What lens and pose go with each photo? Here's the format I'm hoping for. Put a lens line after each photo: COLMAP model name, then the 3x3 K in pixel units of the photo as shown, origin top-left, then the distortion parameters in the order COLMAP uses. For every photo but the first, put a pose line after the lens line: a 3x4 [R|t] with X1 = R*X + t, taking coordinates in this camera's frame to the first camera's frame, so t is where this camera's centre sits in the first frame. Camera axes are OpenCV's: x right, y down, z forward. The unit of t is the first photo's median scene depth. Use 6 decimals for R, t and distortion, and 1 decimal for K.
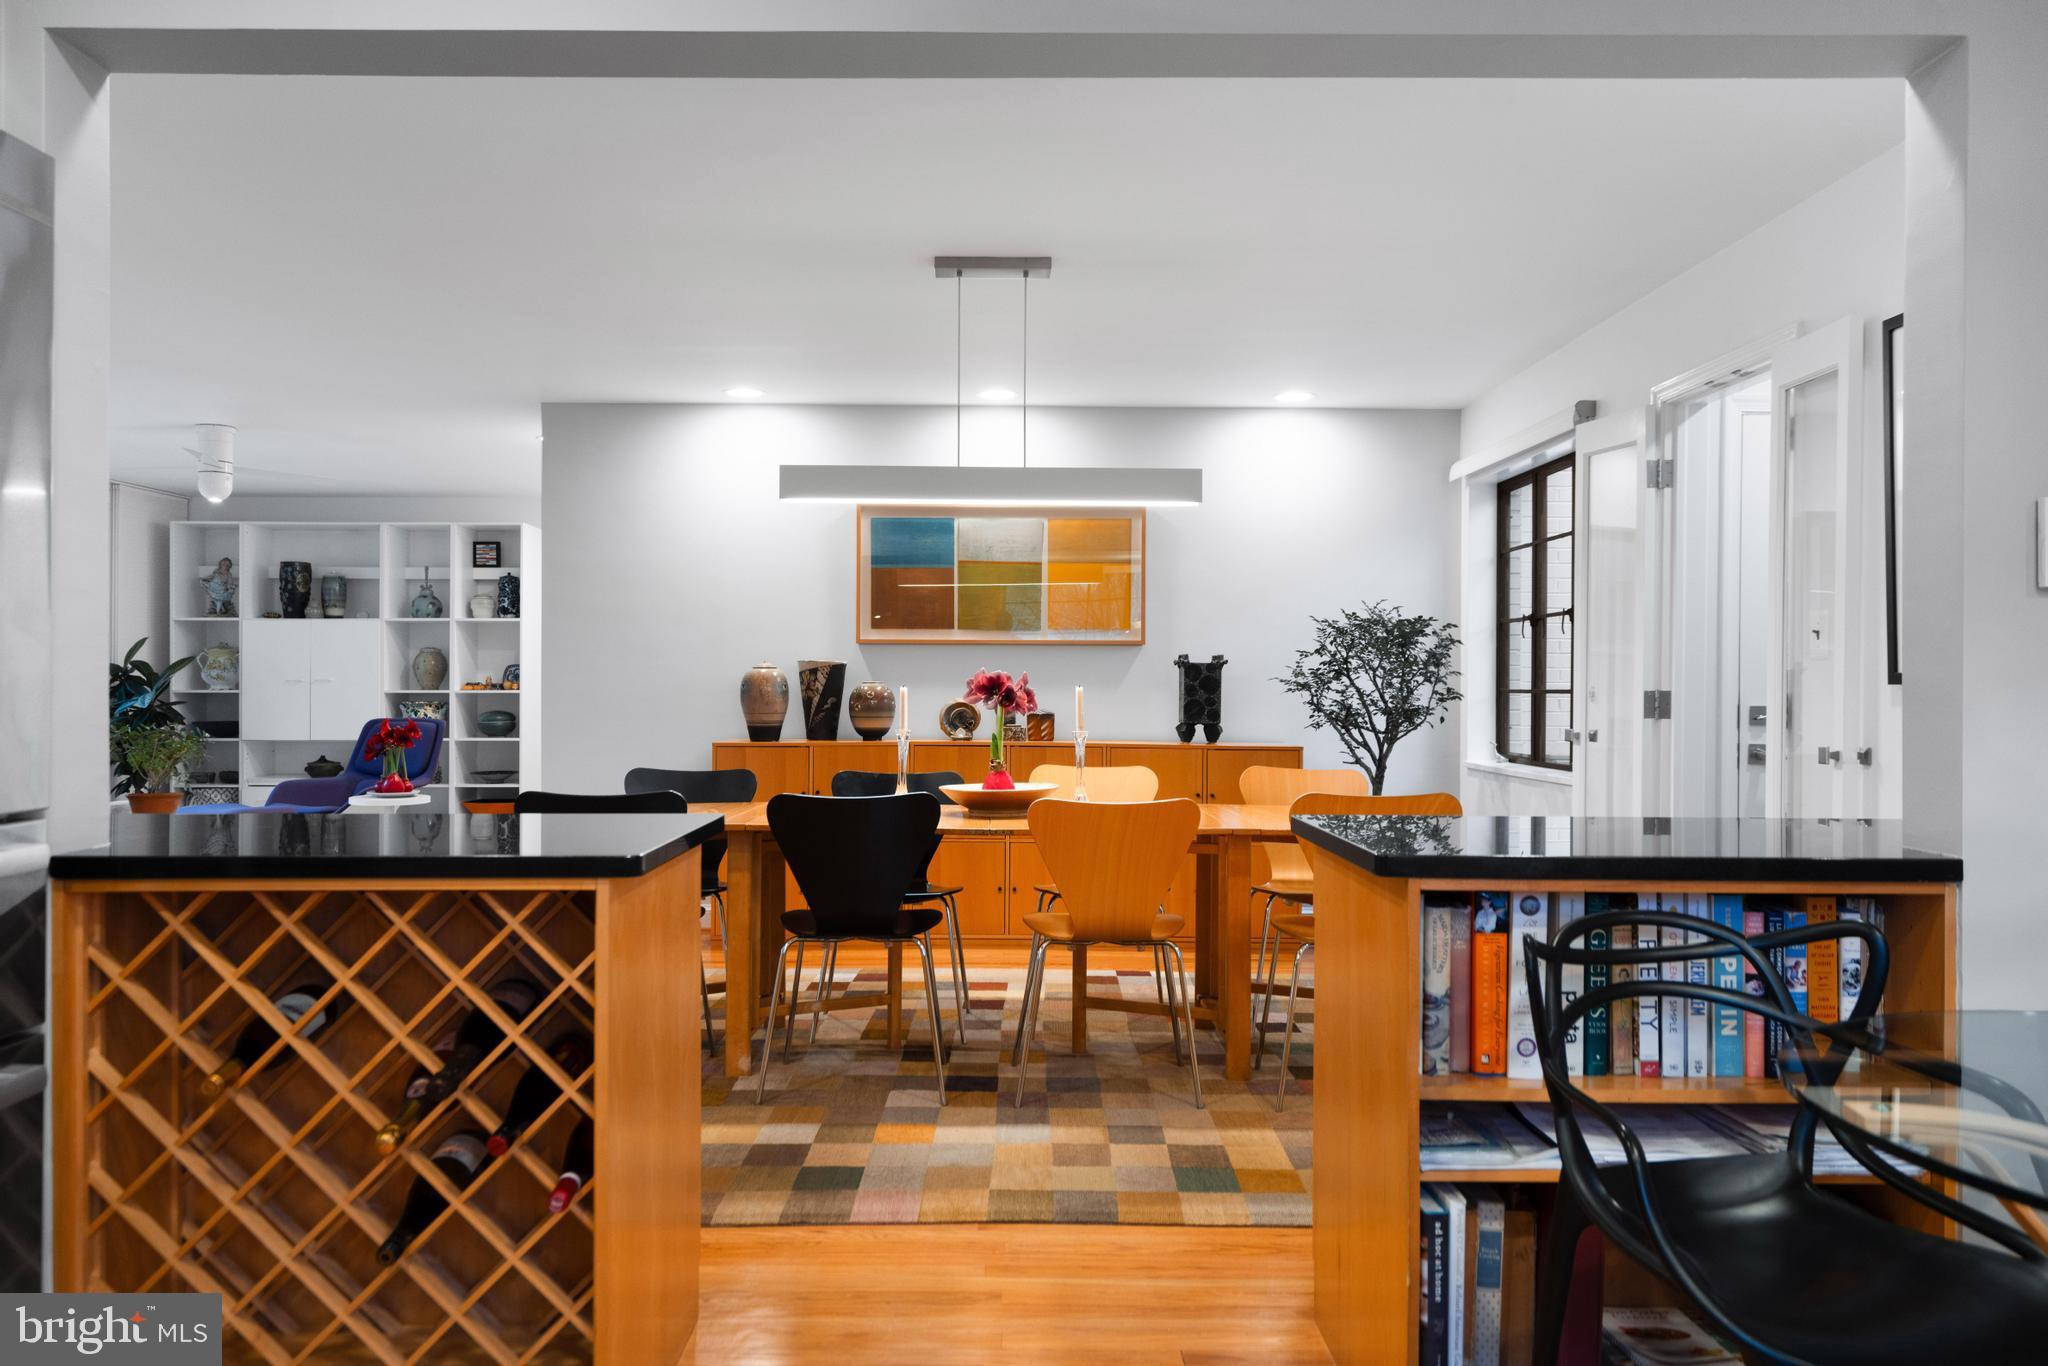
lens RADIAL K [[1460.6, 0, 1018.4], [0, 1460.6, 681.6], [0, 0, 1]] dist [0.005628, 0.002422]
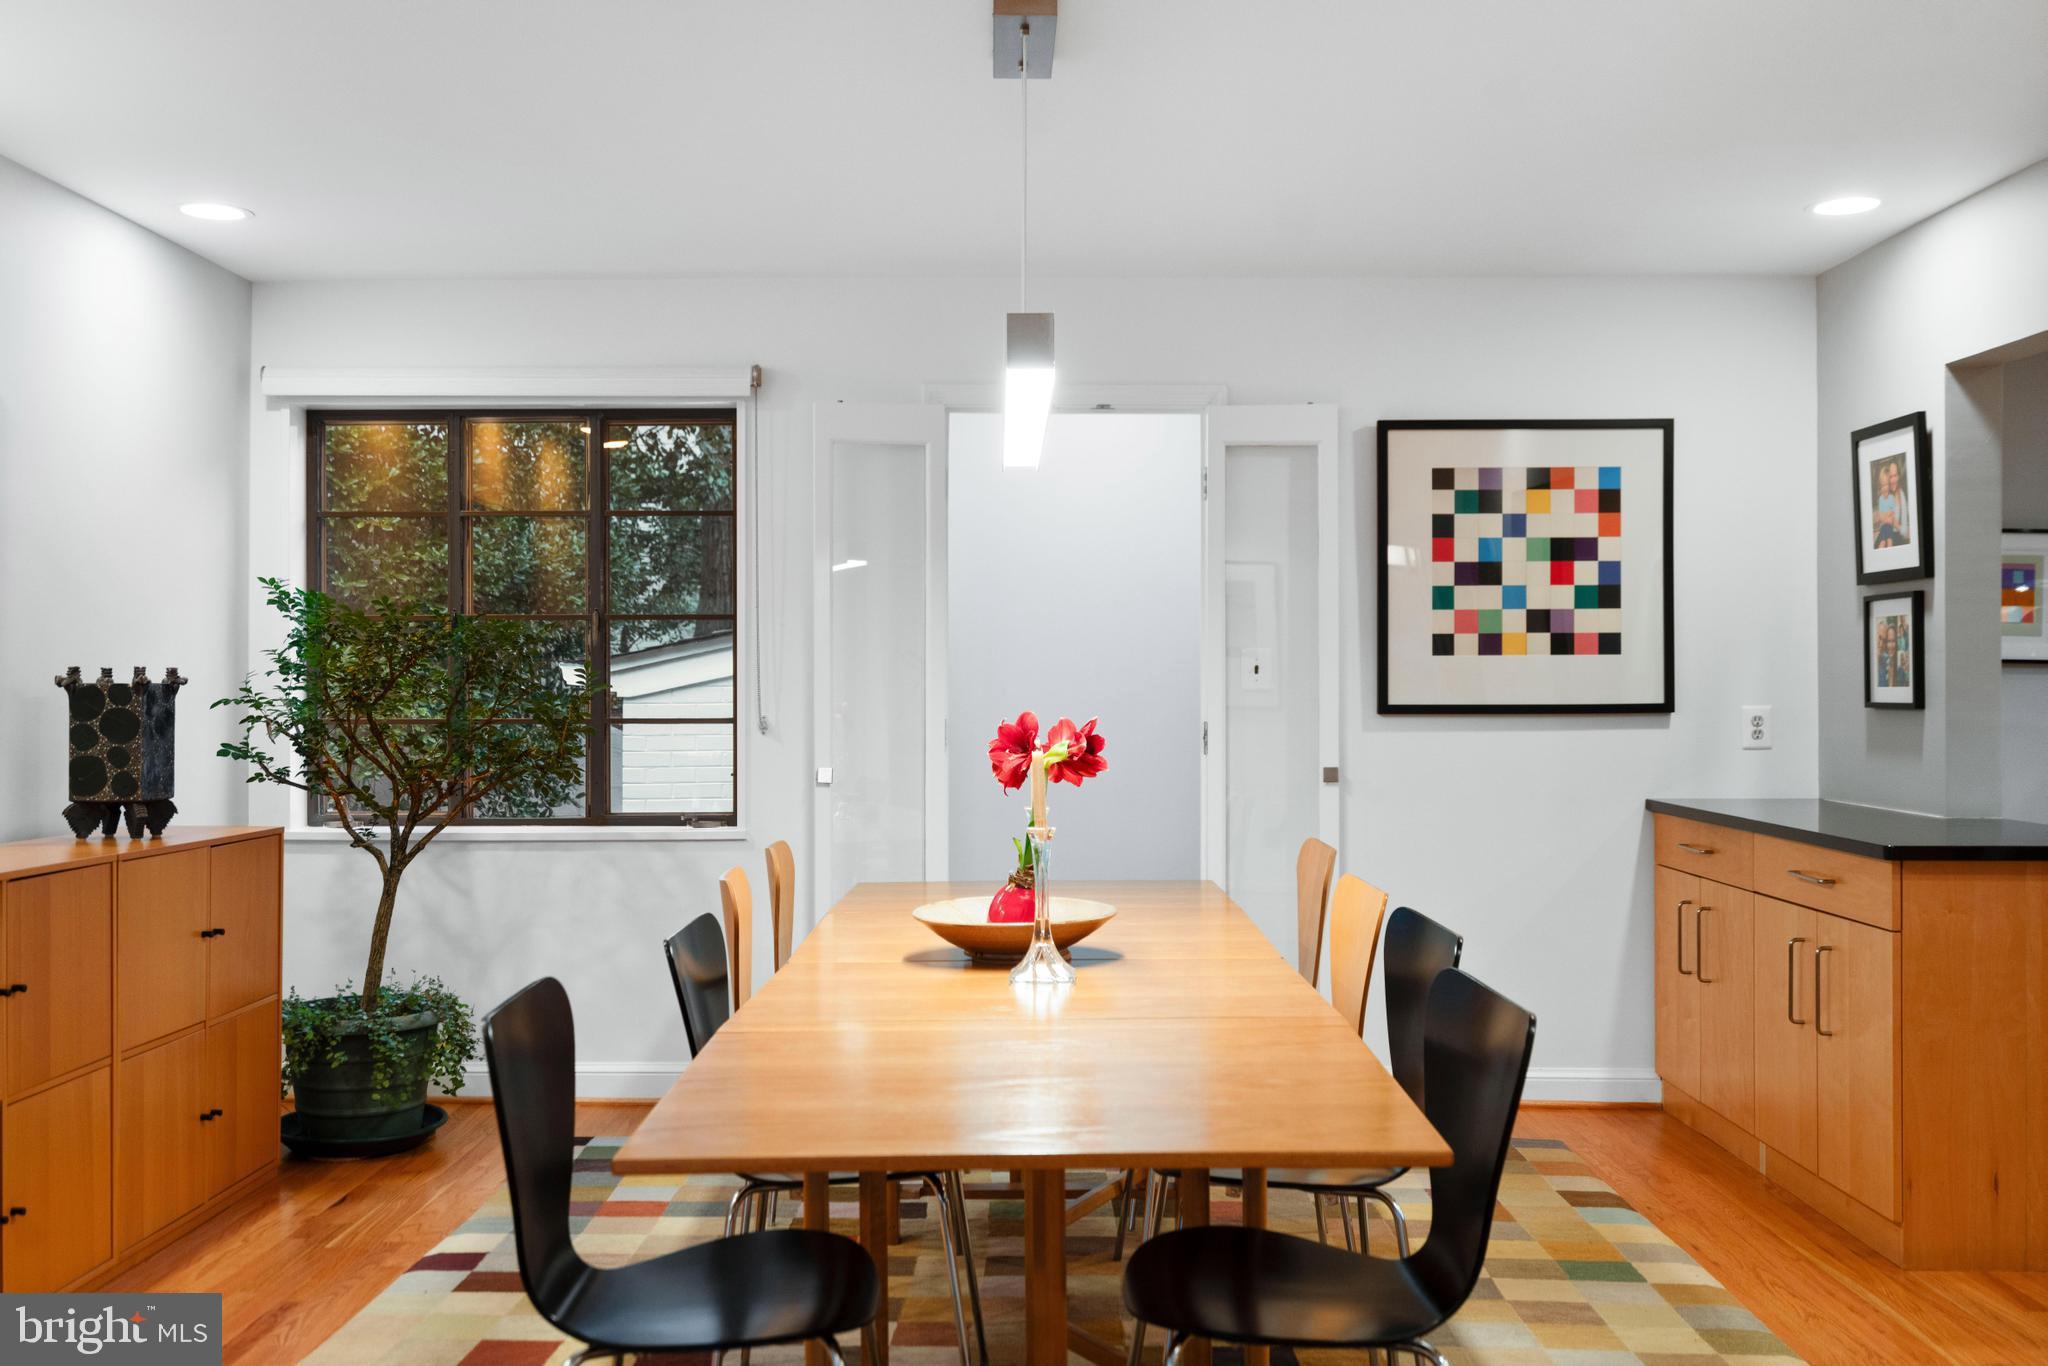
lens RADIAL K [[1901.3, 0, 1021.0], [0, 1901.3, 673.4], [0, 0, 1]] dist [0.009358, 0.000000]
pose [[0.028384, 0.003031, 0.999592, -0.356751], [0.008442, 0.999959, -0.003272, -0.007727], [-0.999561, 0.008532, 0.028357, 0.446833]]
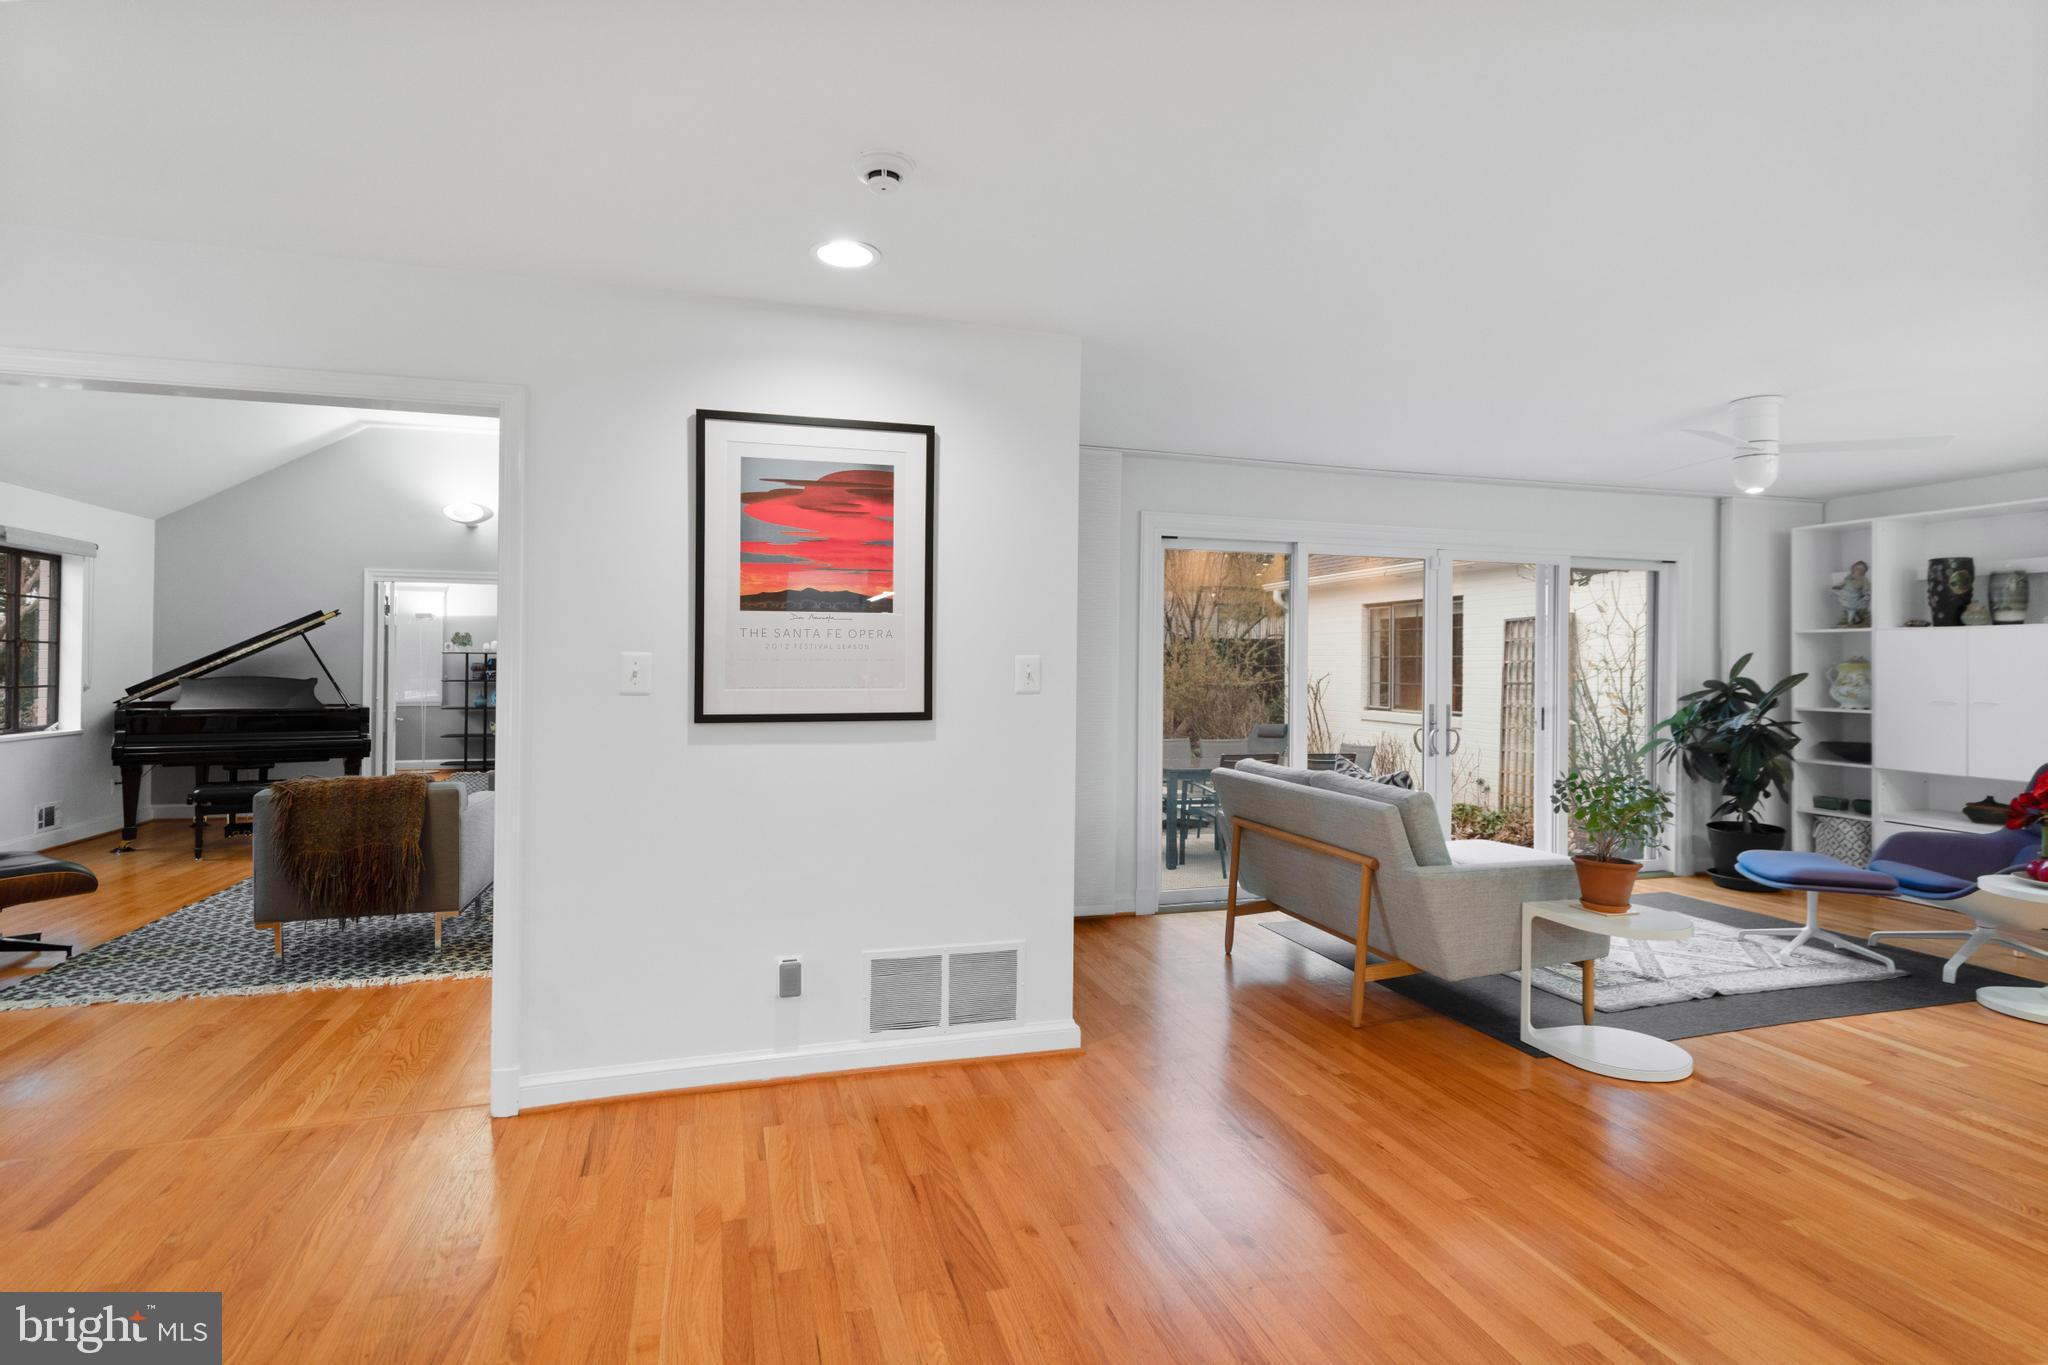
lens RADIAL K [[1015.1, 0, 1024.4], [0, 1015.1, 653.5], [0, 0, 1]] dist [0.001574, 0.001749]
pose [[0.283417, -0.007374, -0.958968, -0.091388], [-0.007436, 0.999923, -0.009886, -0.018488], [0.958968, 0.009933, 0.283340, 0.337969]]
